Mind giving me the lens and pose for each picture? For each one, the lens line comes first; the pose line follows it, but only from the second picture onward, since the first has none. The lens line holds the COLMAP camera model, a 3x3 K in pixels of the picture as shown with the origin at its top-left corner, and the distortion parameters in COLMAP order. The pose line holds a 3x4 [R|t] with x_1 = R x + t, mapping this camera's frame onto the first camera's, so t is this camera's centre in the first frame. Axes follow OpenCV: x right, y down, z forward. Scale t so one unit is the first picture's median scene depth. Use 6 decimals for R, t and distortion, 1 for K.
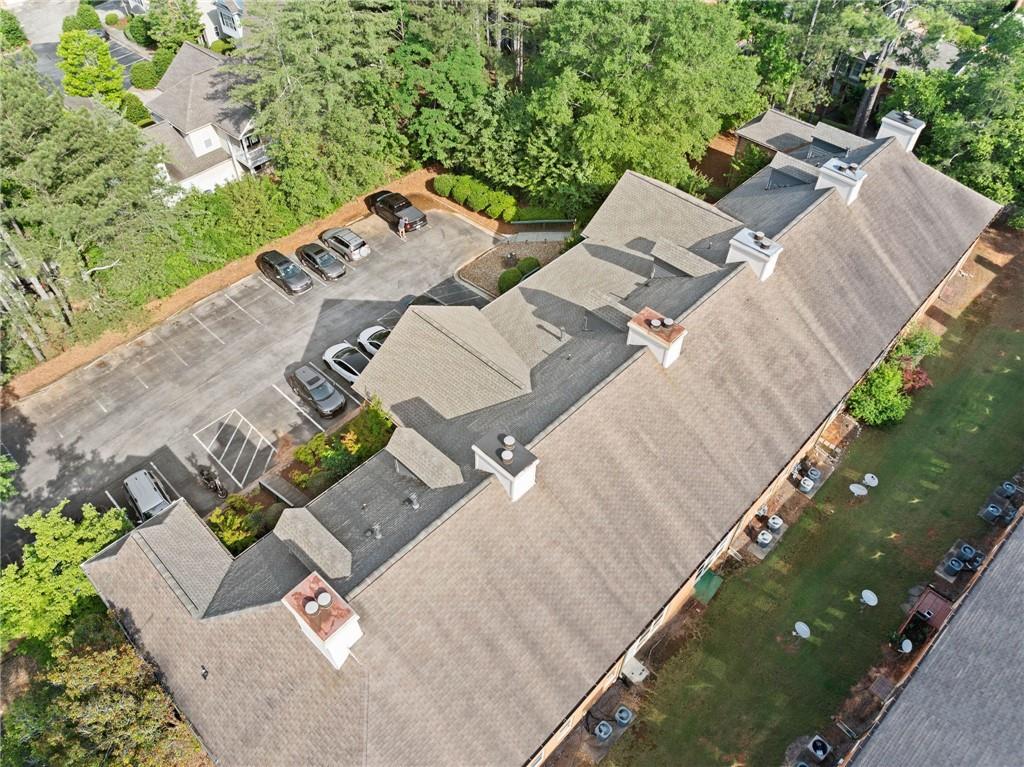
lens RADIAL K [[719.7, 0, 512.0], [0, 719.7, 383.5], [0, 0, 1]] dist [-0.002275, -0.042593]
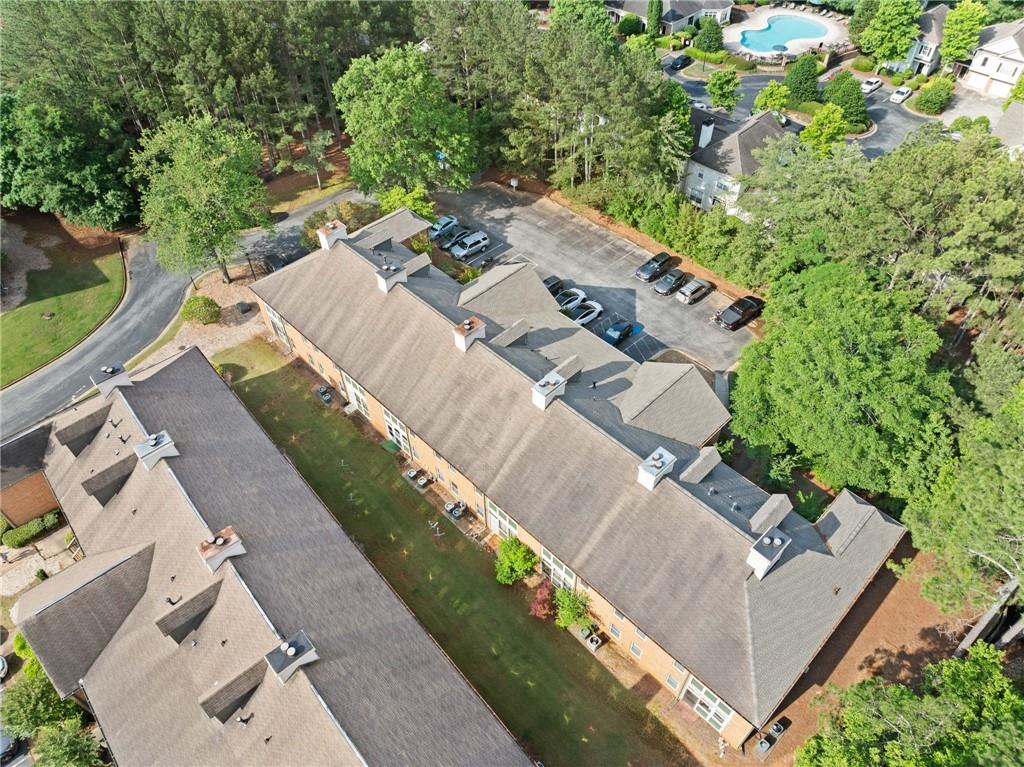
lens RADIAL K [[719.7, 0, 512.0], [0, 719.7, 383.5], [0, 0, 1]] dist [-0.002275, -0.042593]
pose [[-0.033660, 0.725070, -0.687853, 1.113925], [-0.735402, 0.448094, 0.508326, -0.728647], [0.676794, 0.522959, 0.518135, 0.188654]]
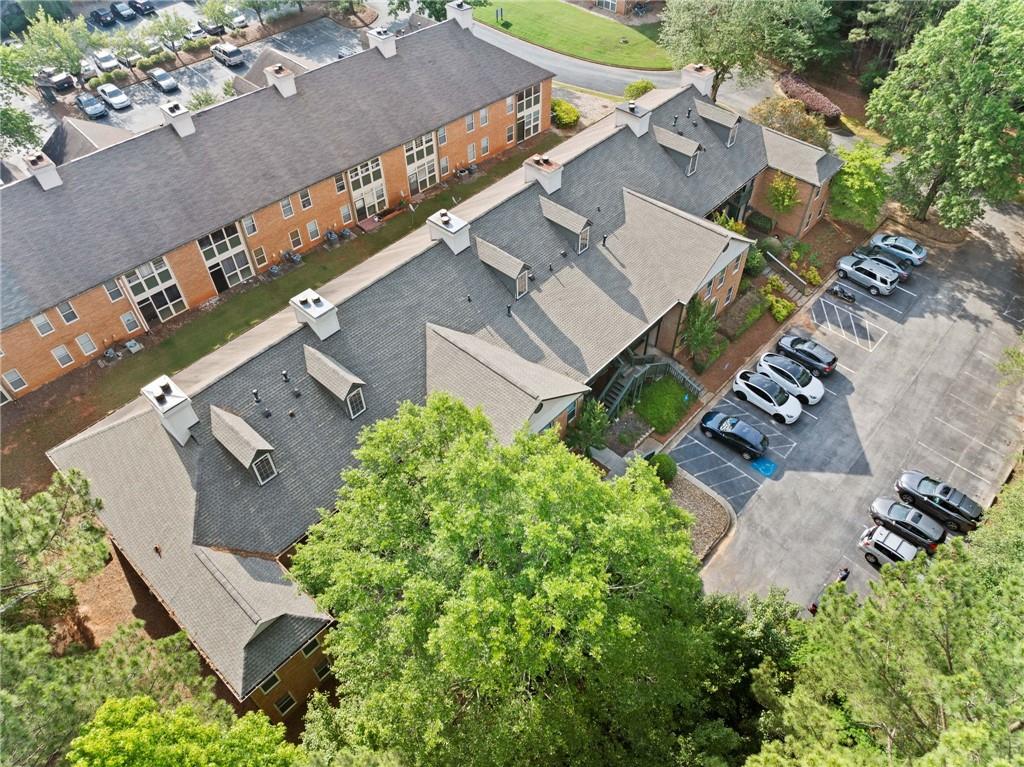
lens RADIAL K [[719.7, 0, 512.0], [0, 719.7, 383.5], [0, 0, 1]] dist [-0.002275, -0.042593]
pose [[-0.999843, 0.010041, -0.014596, 0.219296], [-0.015443, -0.090221, 0.995802, -1.160340], [0.008682, 0.995871, 0.090362, 0.983880]]
